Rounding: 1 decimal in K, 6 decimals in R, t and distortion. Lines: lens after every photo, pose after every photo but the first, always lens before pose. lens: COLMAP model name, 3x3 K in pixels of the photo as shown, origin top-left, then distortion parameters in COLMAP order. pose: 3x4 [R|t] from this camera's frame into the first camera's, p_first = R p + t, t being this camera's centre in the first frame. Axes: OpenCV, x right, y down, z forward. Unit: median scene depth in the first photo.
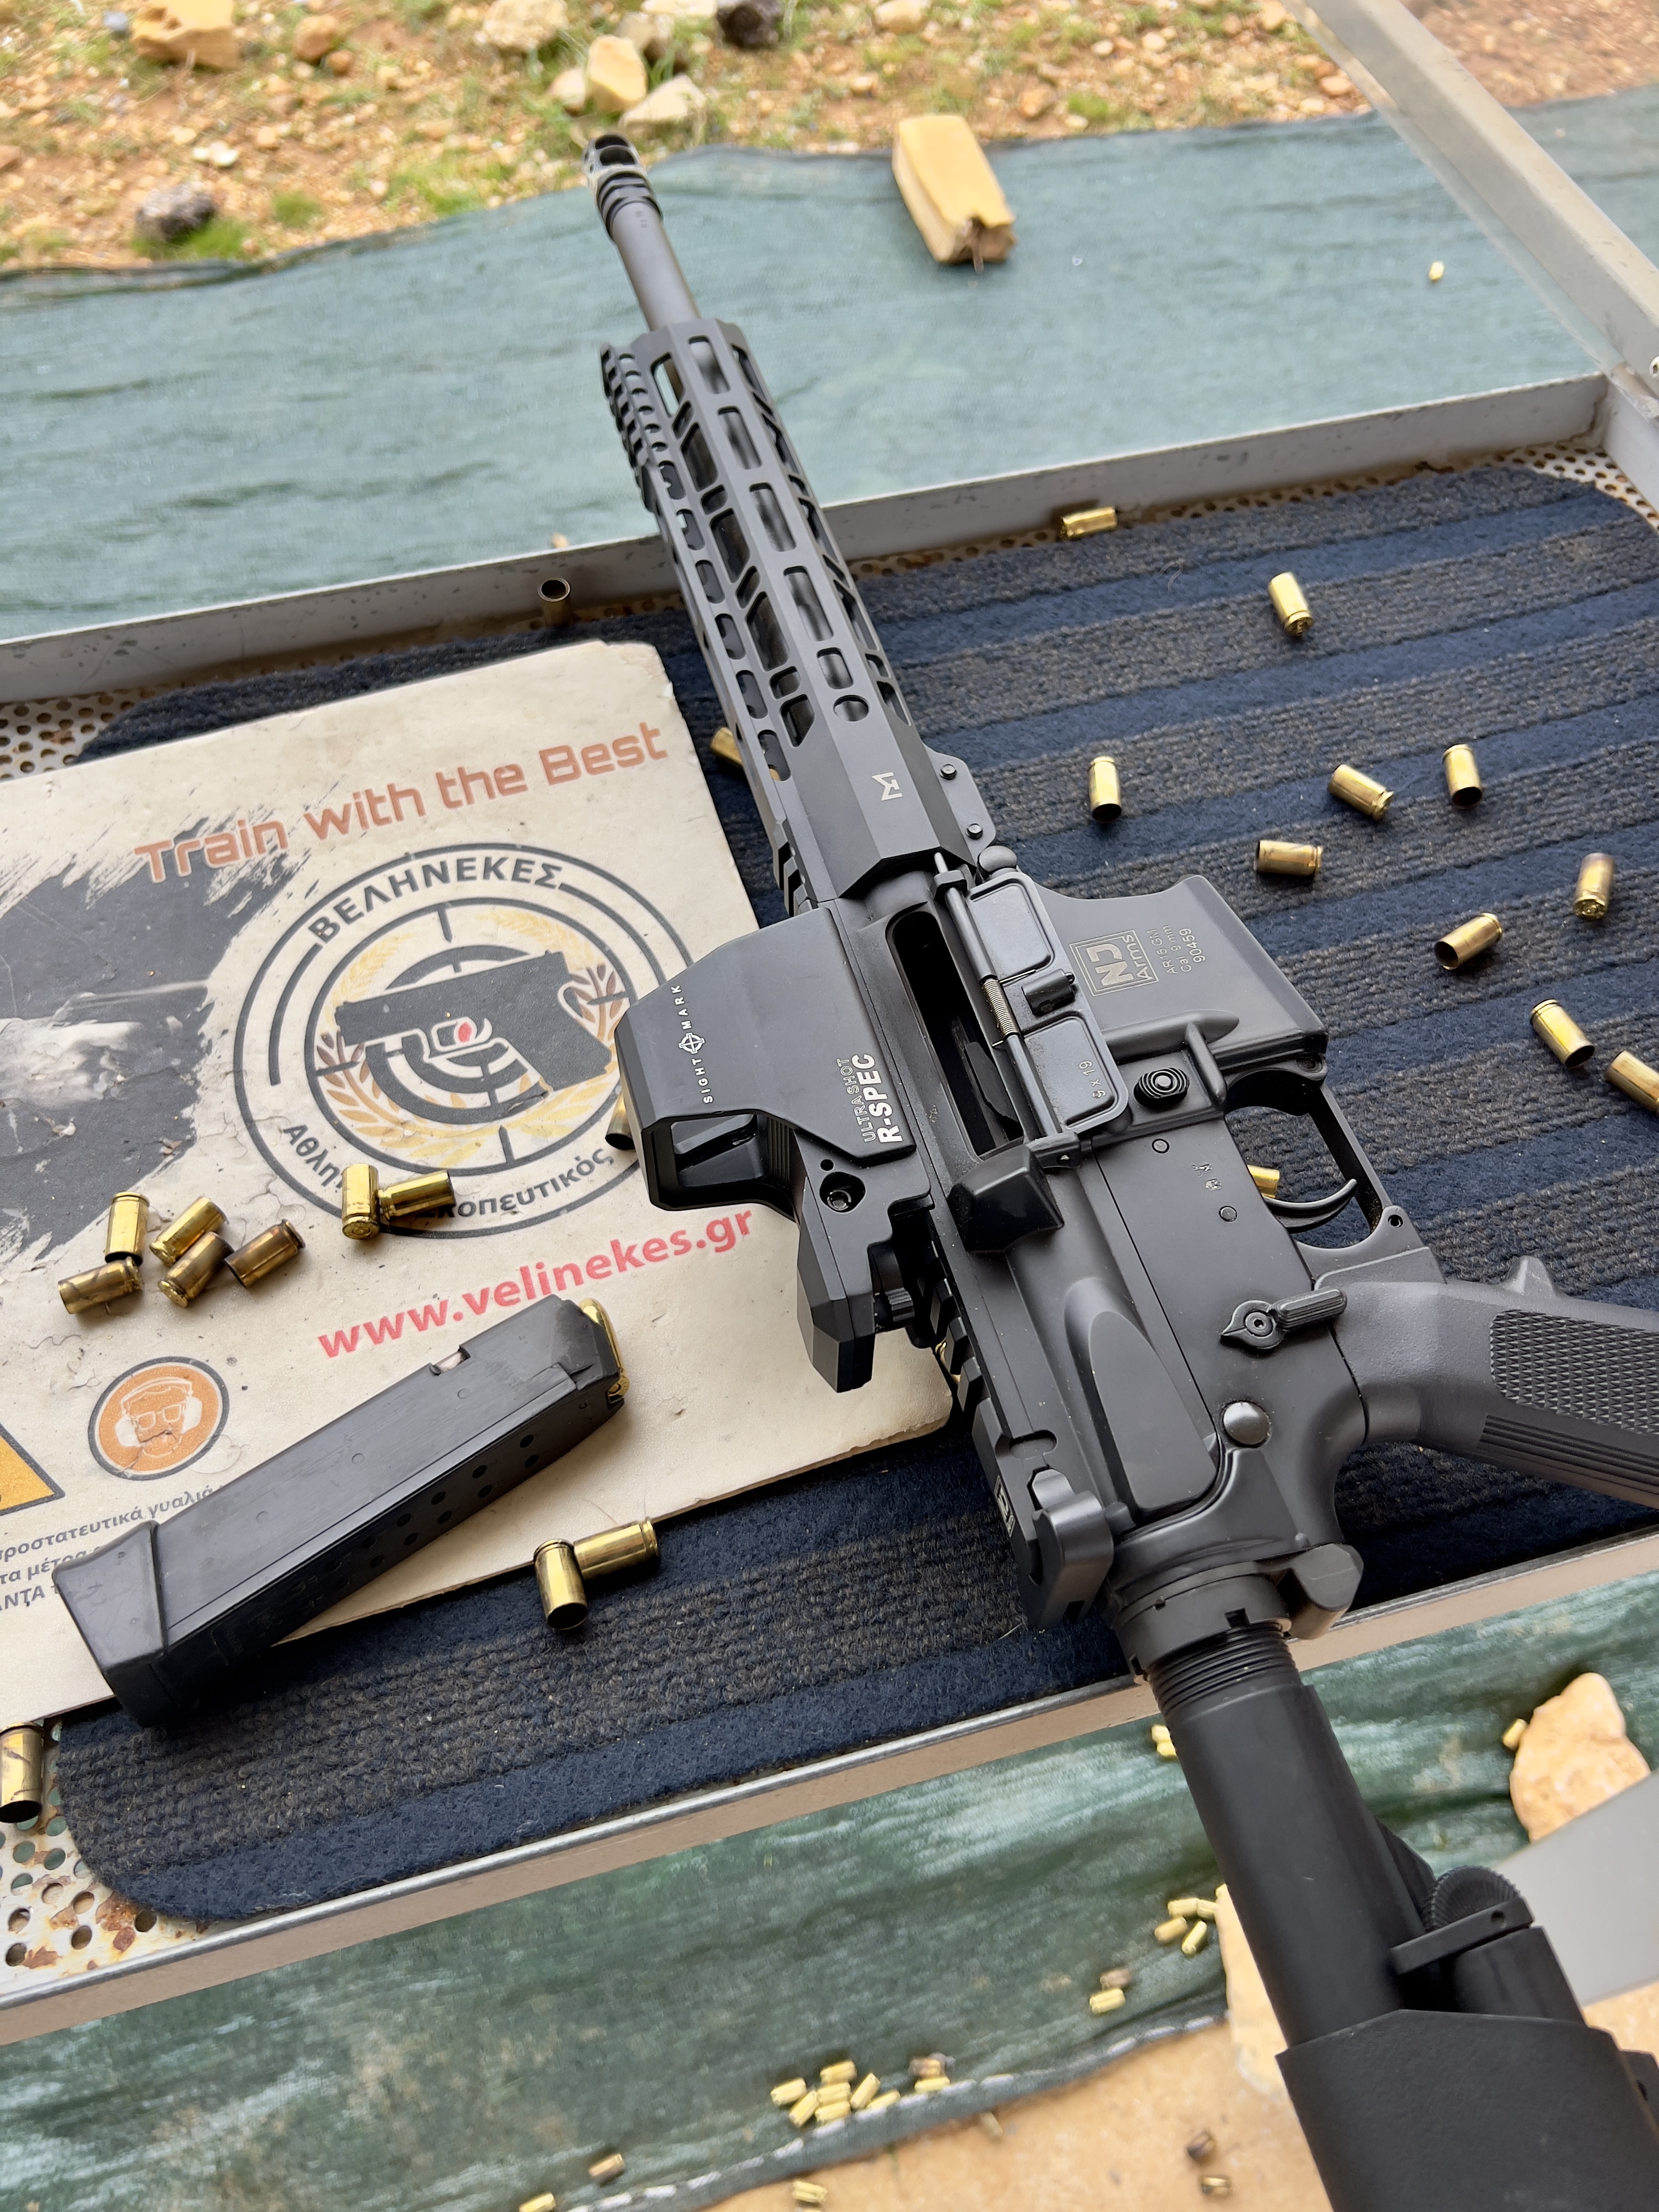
lens RADIAL K [[1691.3, 0, 836.0], [0, 1691.3, 1129.3], [0, 0, 1]] dist [0.060845, -0.085911]
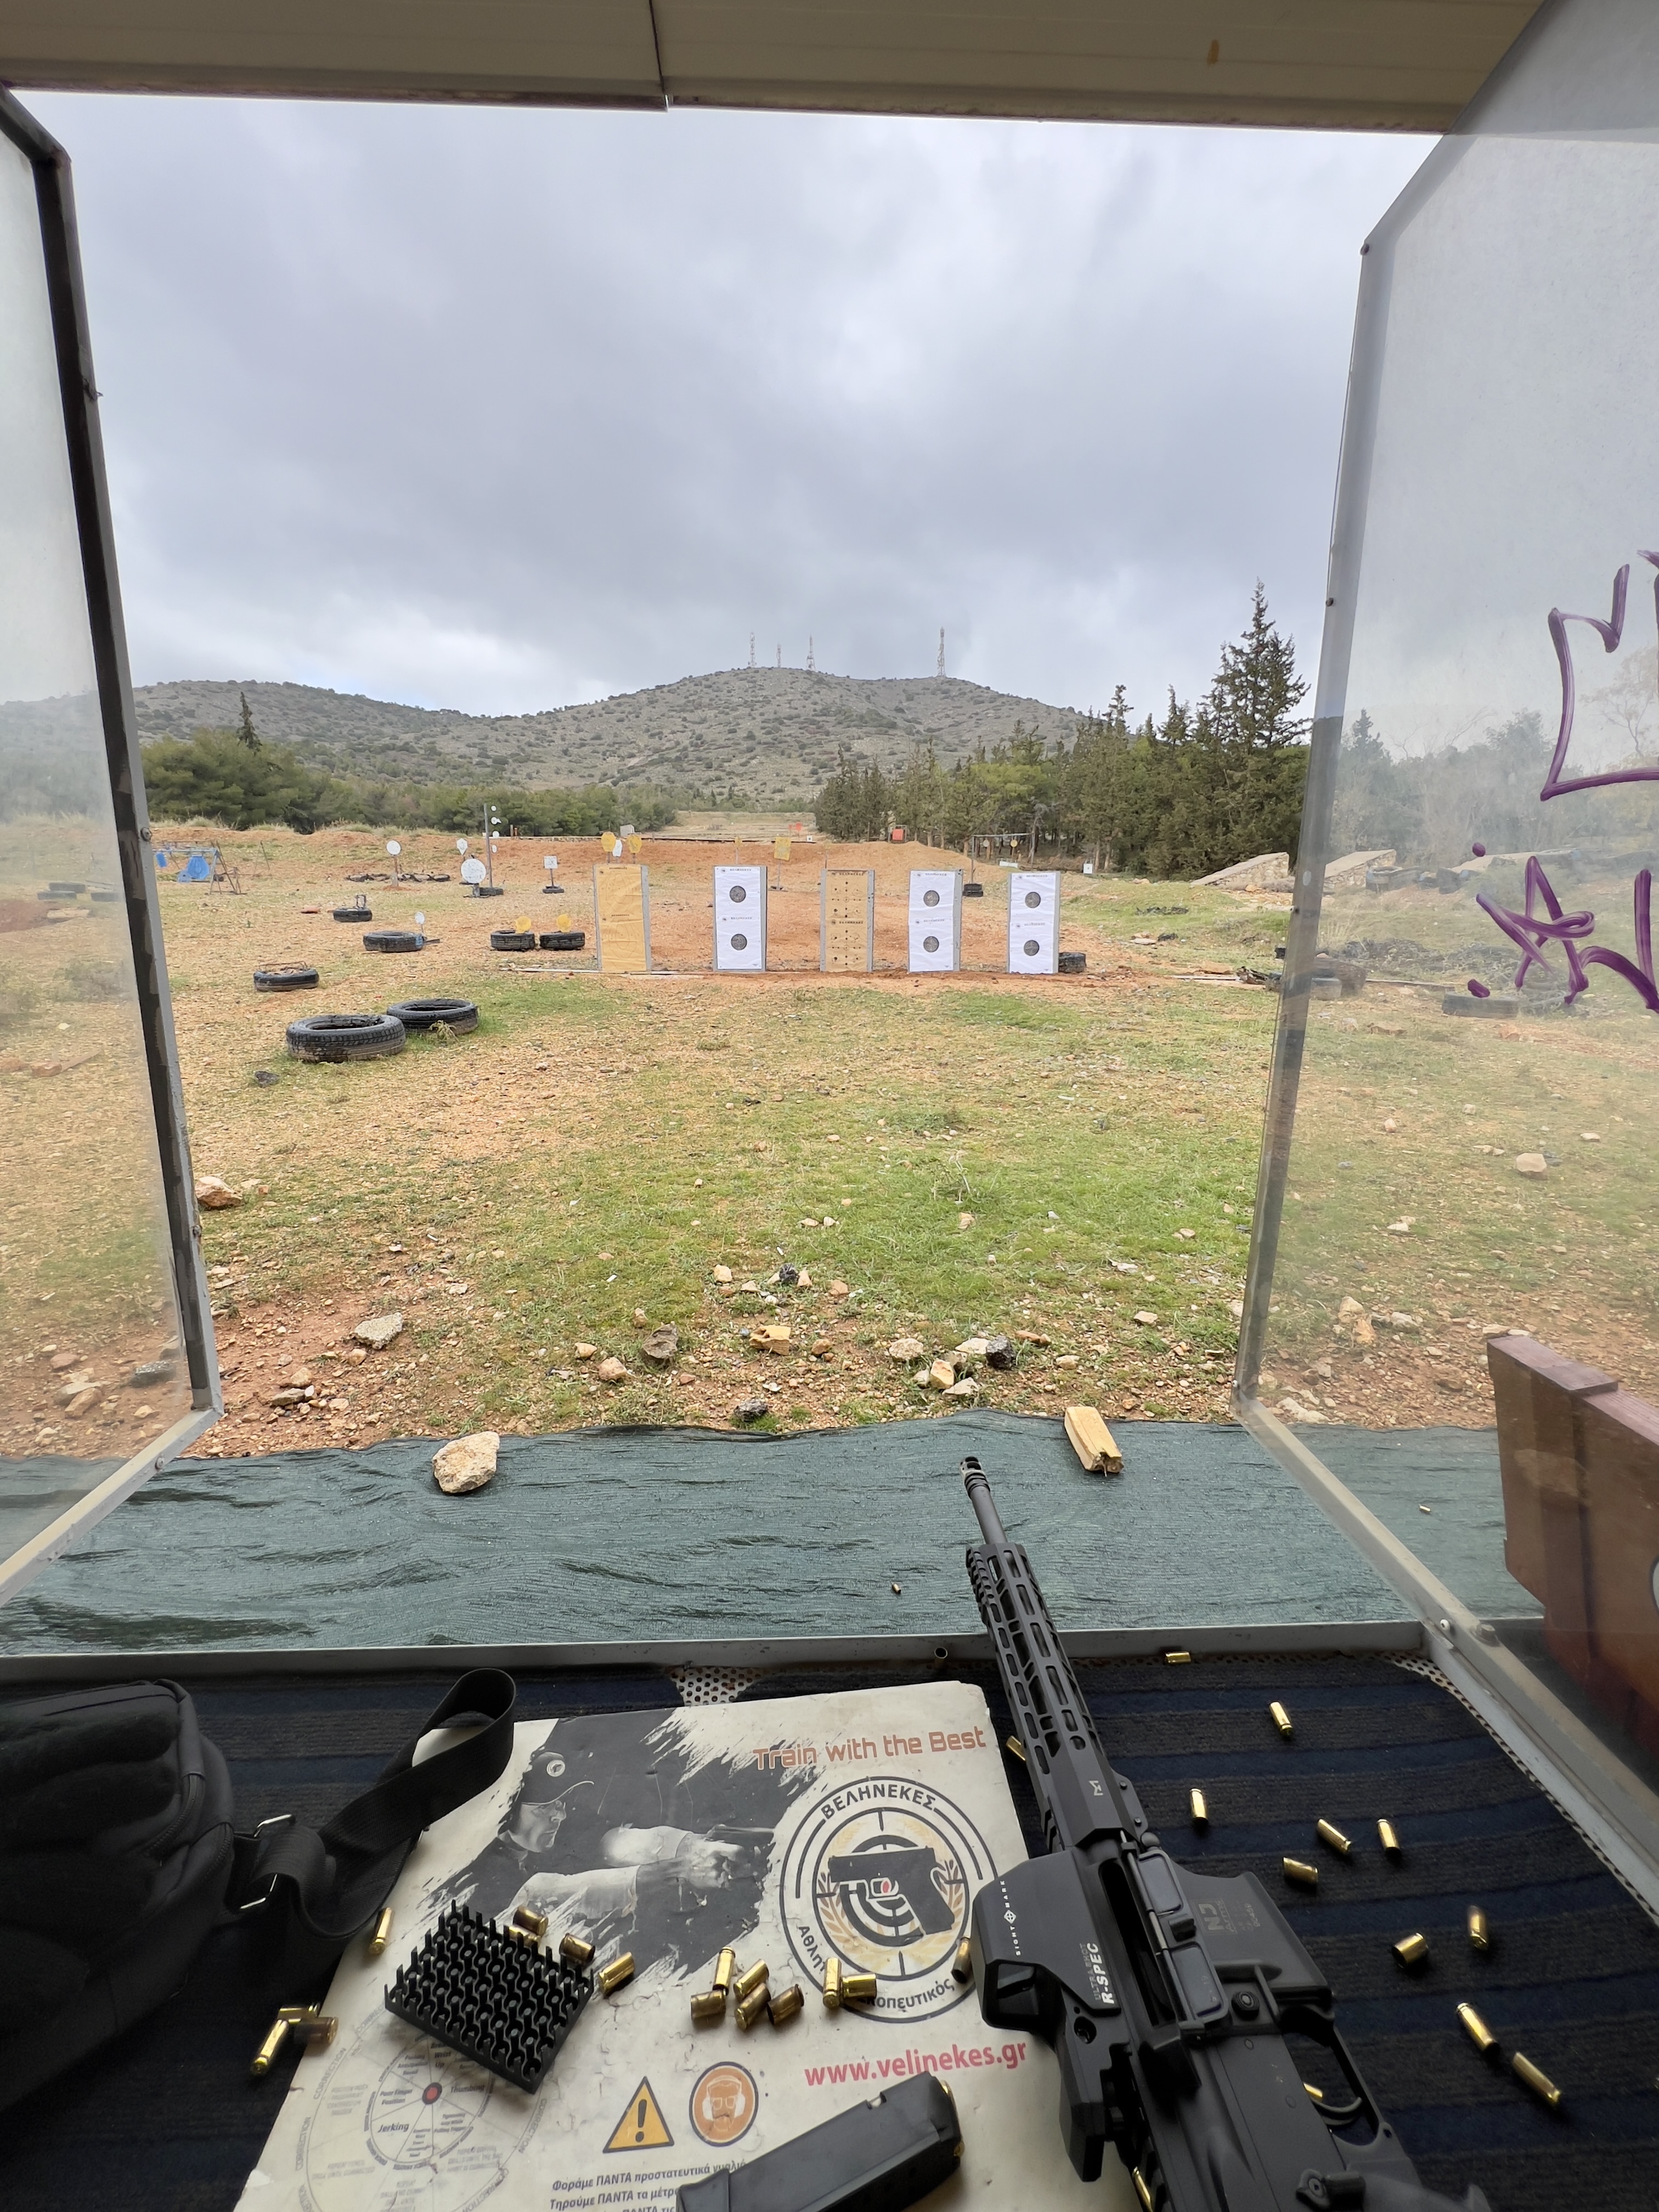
lens RADIAL K [[882.5, 0, 829.5], [0, 882.5, 1106.0], [0, 0, 1]] dist [-0.002926, 0.000762]
pose [[0.973141, 0.037453, -0.227143, -0.072538], [-0.190703, 0.683844, -0.704265, 0.060860], [0.128953, 0.728666, 0.672619, -0.433260]]
